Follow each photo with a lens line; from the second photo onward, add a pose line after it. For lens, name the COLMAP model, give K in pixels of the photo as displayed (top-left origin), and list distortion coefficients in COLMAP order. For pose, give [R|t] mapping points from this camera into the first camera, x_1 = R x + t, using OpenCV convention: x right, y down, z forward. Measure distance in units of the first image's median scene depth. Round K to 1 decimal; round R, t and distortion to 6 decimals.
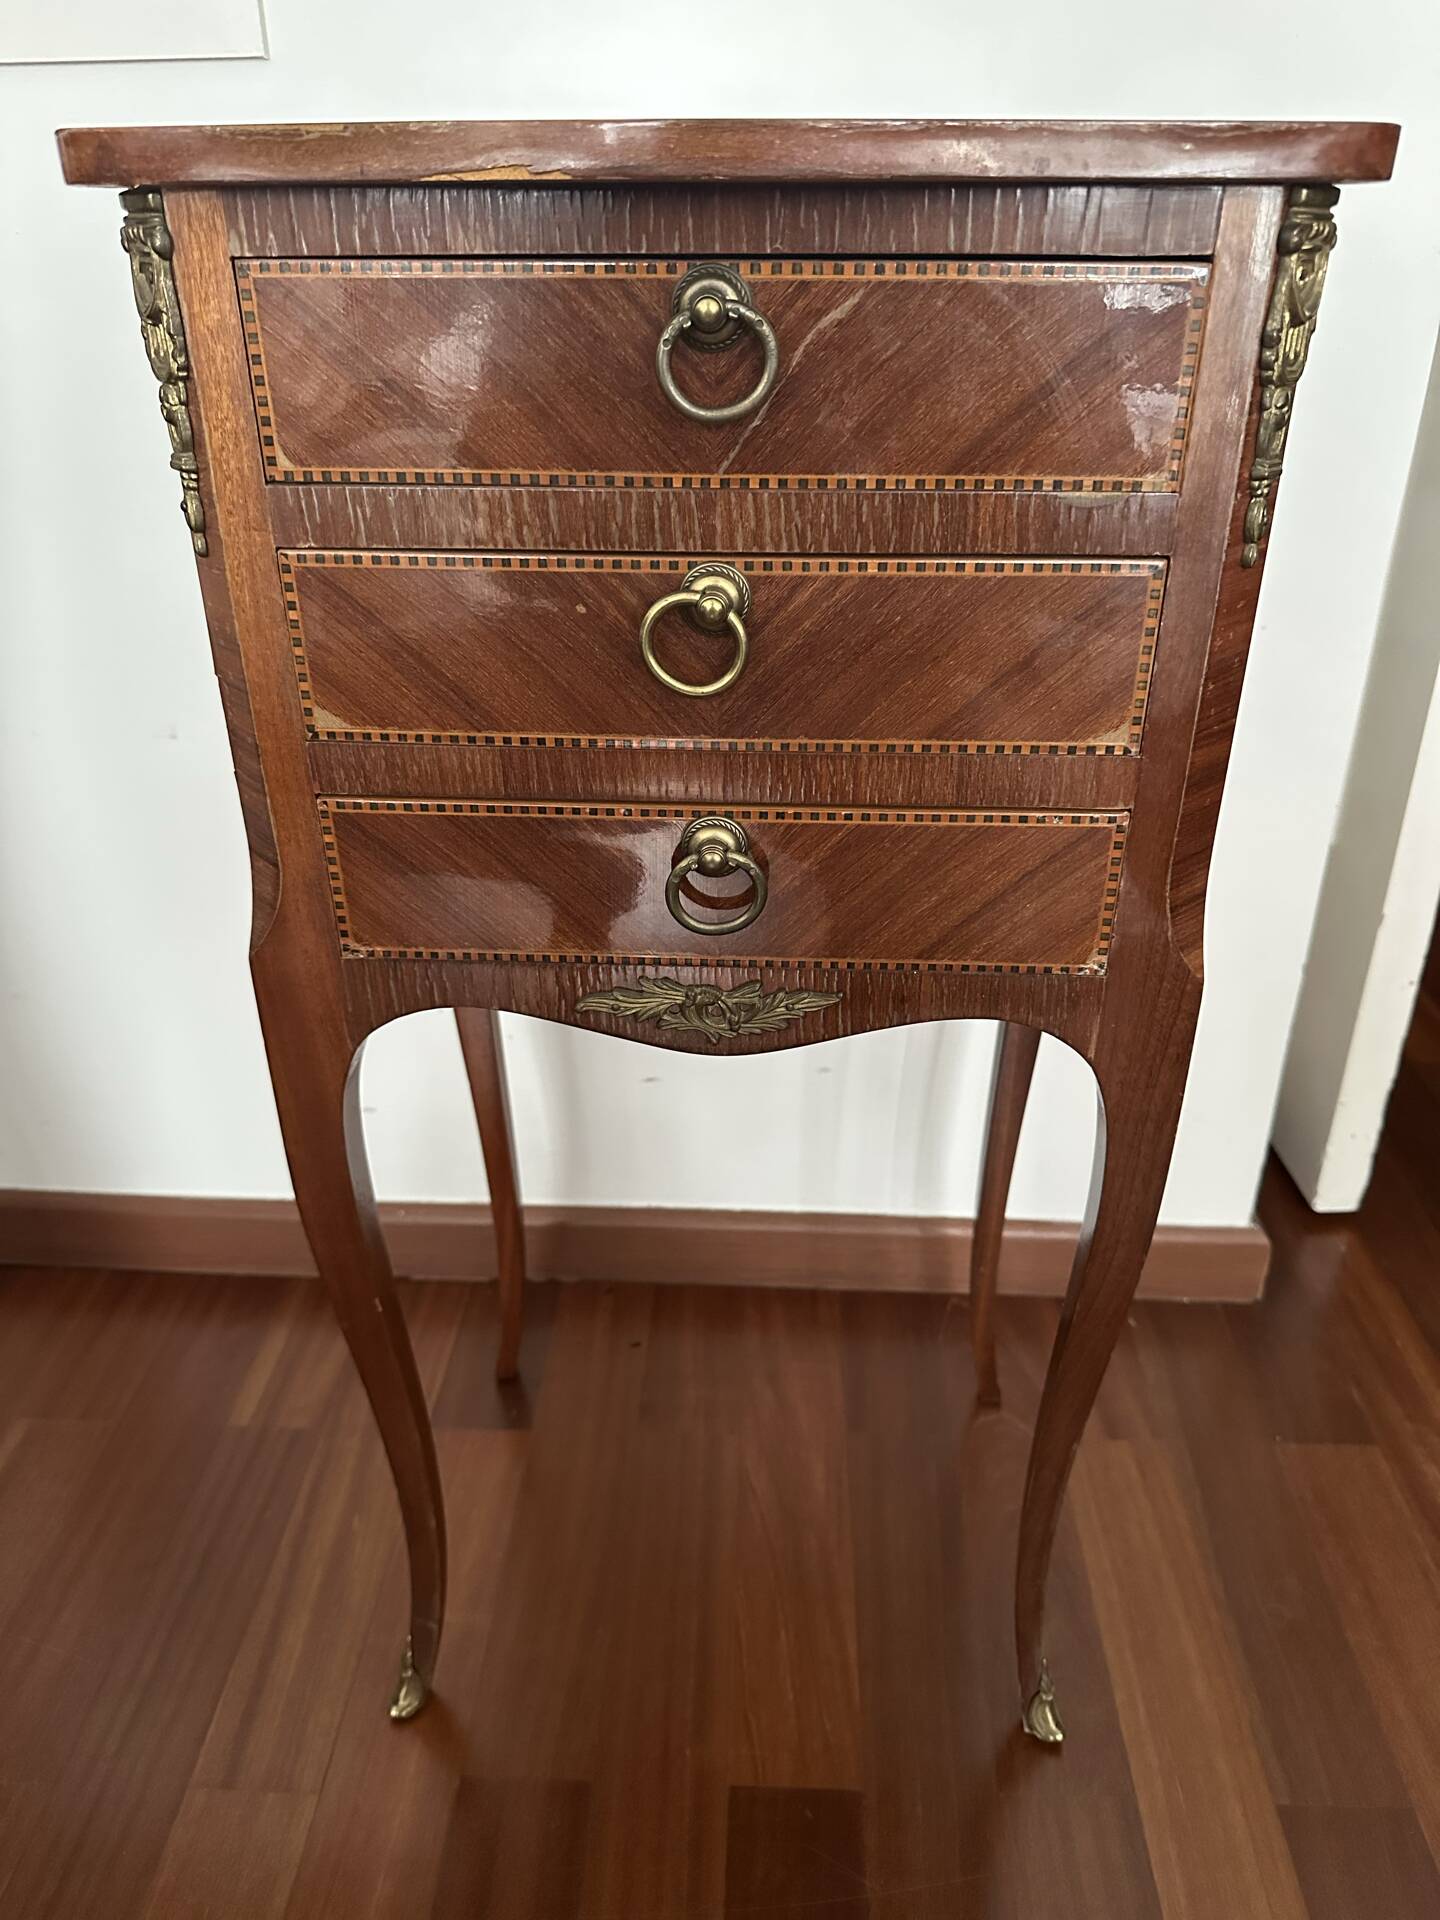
lens RADIAL K [[1328.4, 0, 726.7], [0, 1328.4, 968.3], [0, 0, 1]] dist [0.152995, -0.259634]
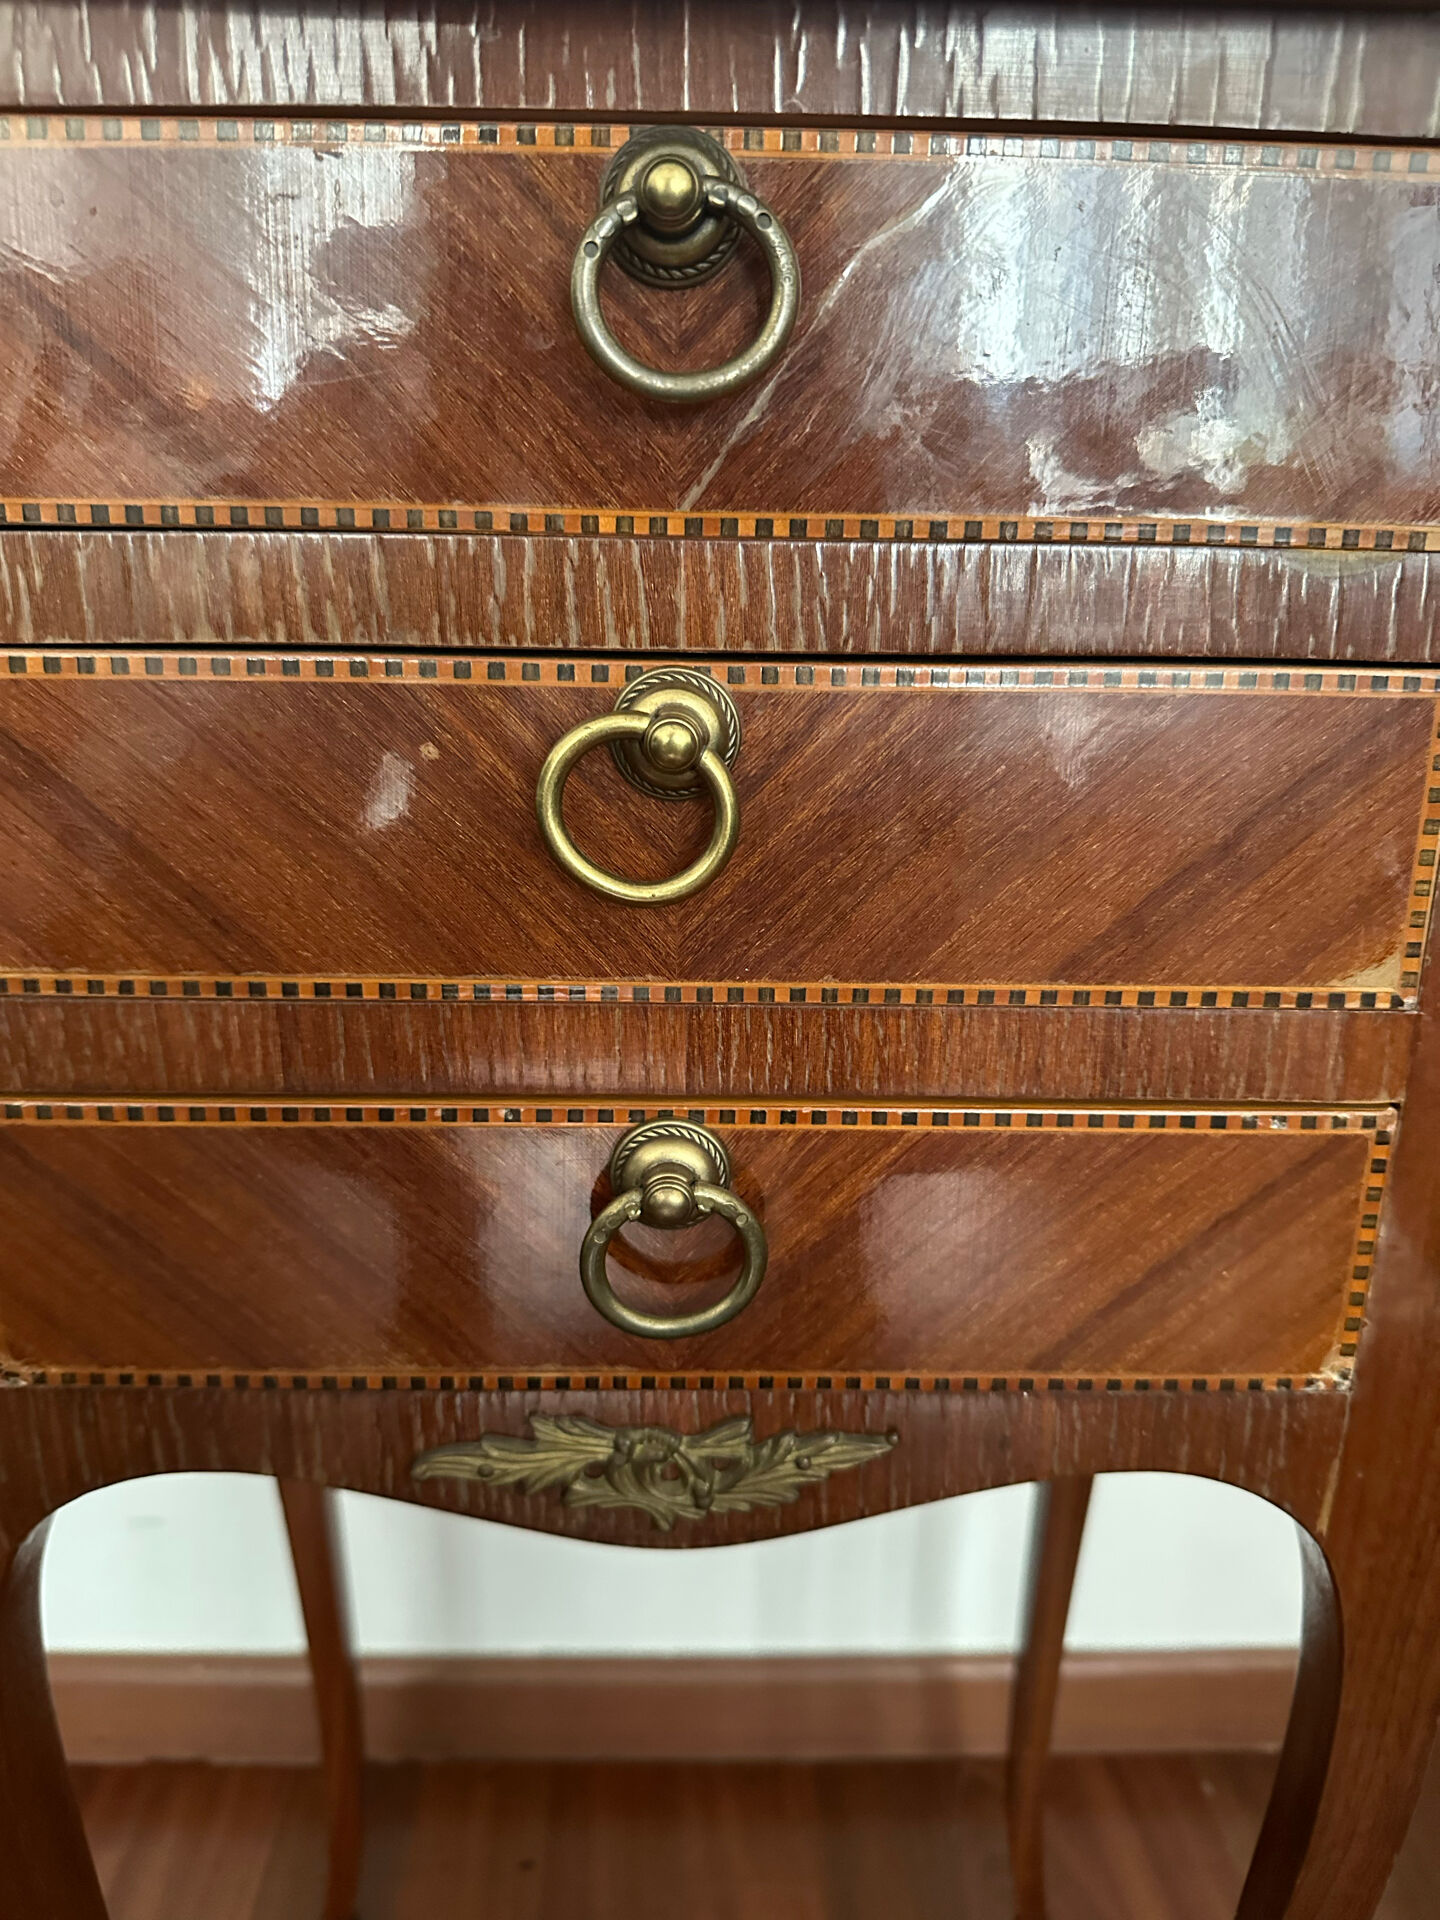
lens RADIAL K [[1167.6, 0, 692.1], [0, 1167.6, 984.8], [0, 0, 1]] dist [0.058826, -0.086770]
pose [[0.997914, -0.005494, 0.064321, -0.031628], [0.018474, 0.979005, -0.202997, -0.072352], [-0.061855, 0.203762, 0.977064, 0.525907]]
